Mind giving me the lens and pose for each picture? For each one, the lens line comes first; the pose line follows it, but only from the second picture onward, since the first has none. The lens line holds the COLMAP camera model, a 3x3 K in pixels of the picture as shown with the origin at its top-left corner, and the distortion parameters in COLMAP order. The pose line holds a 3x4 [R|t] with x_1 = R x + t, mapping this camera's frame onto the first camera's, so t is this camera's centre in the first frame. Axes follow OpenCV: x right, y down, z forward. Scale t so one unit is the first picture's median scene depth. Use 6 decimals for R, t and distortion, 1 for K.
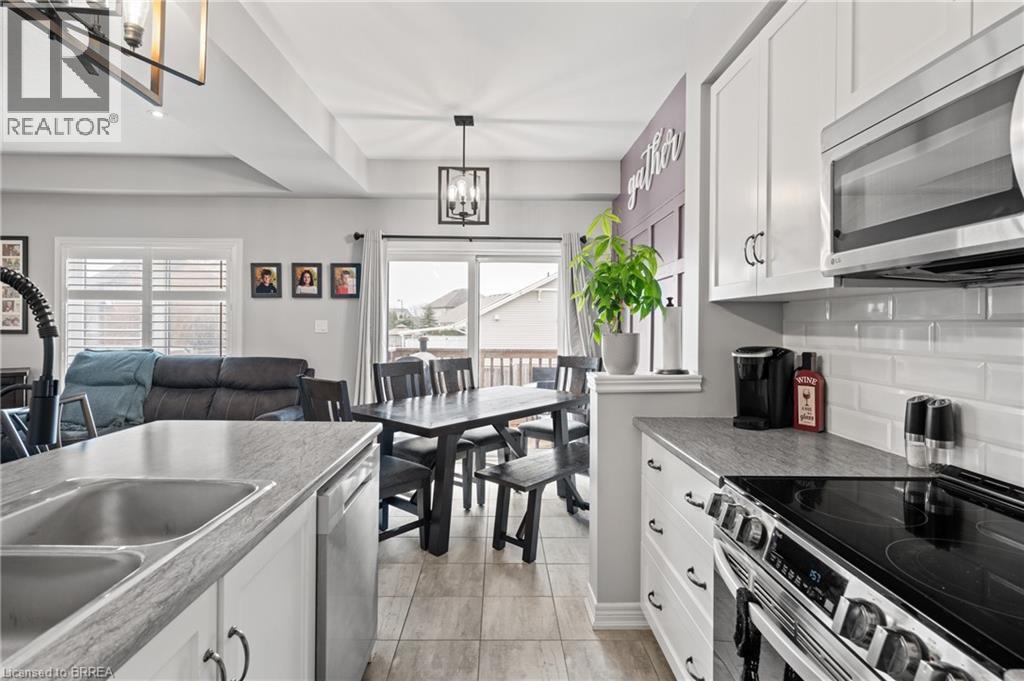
lens RADIAL K [[510.4, 0, 504.0], [0, 510.4, 327.3], [0, 0, 1]] dist [0.010409, 0.001641]
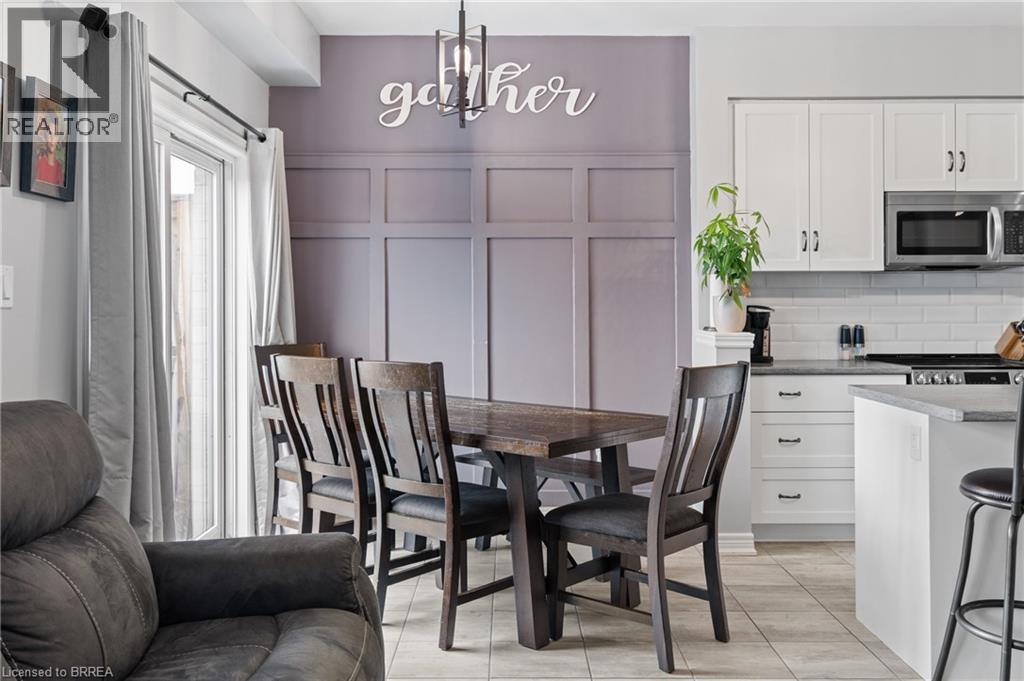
lens RADIAL K [[920.8, 0, 515.6], [0, 920.8, 309.5], [0, 0, 1]] dist [0.009621, 0.001345]
pose [[0.006691, -0.005921, 0.999960, -1.155075], [0.008604, 0.999946, 0.005864, 0.016493], [-0.999941, 0.008565, 0.006742, 0.931106]]
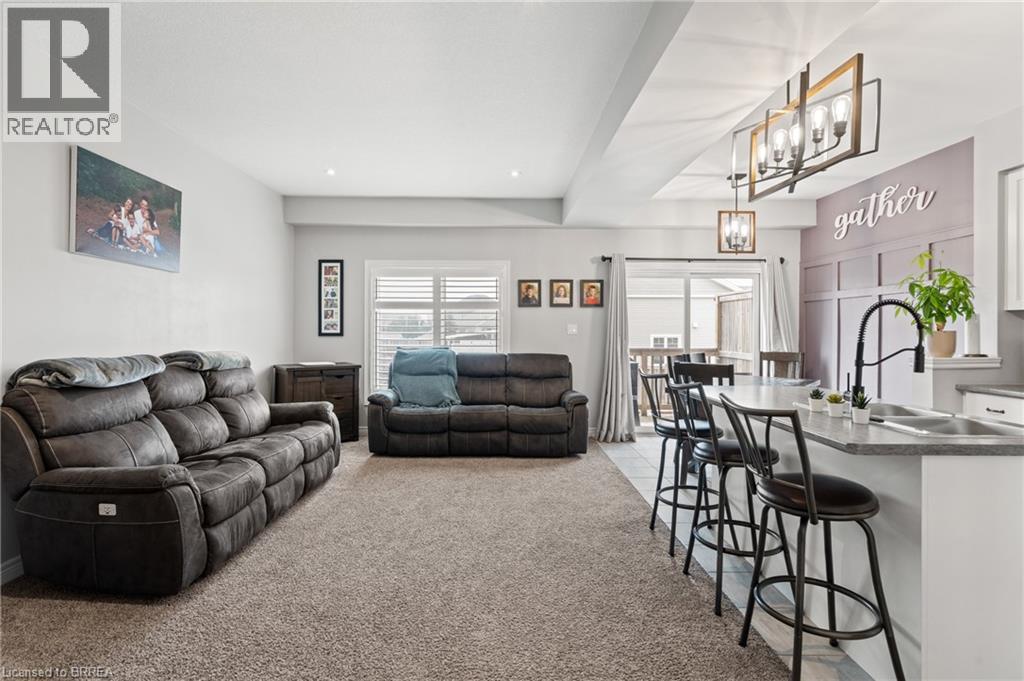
lens RADIAL K [[510.4, 0, 502.9], [0, 510.4, 328.7], [0, 0, 1]] dist [0.010409, 0.001641]
pose [[0.999964, -0.003570, 0.007701, -0.709390], [0.003634, 0.999959, -0.008330, 0.008327], [-0.007671, 0.008357, 0.999936, -0.350436]]
